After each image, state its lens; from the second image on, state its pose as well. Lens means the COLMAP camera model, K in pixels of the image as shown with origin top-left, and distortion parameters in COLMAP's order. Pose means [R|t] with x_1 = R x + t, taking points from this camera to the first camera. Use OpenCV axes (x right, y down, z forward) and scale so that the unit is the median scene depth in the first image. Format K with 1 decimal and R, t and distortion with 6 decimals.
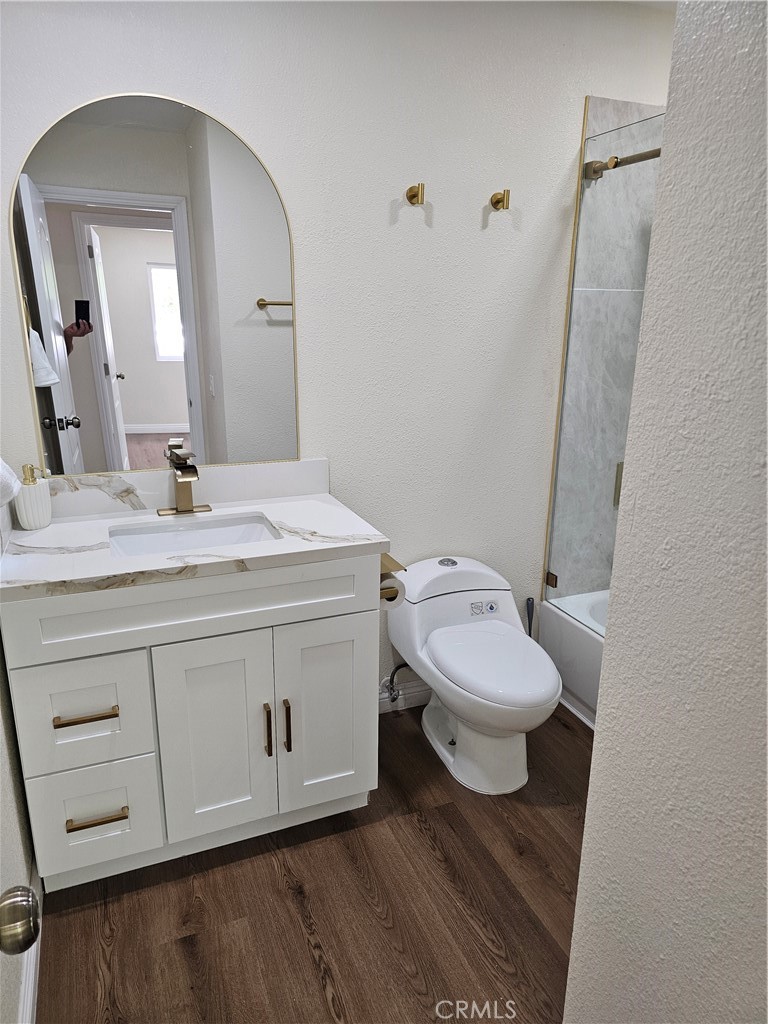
lens RADIAL K [[693.4, 0, 384.0], [0, 693.4, 512.0], [0, 0, 1]] dist [0.084339, -0.071712]
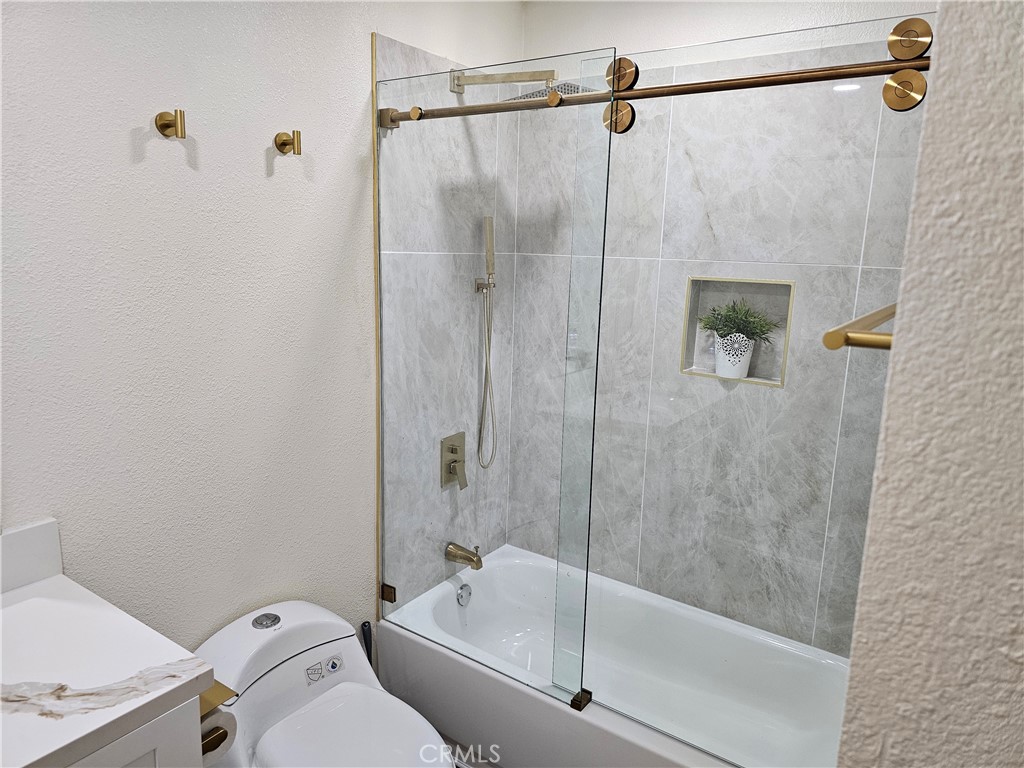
lens RADIAL K [[693.4, 0, 512.0], [0, 693.4, 384.0], [0, 0, 1]] dist [0.084339, -0.071712]
pose [[0.843877, -0.095176, 0.528028, -0.054695], [0.133305, 0.990474, -0.034513, -0.110610], [-0.519713, 0.099513, 0.848526, 0.222539]]
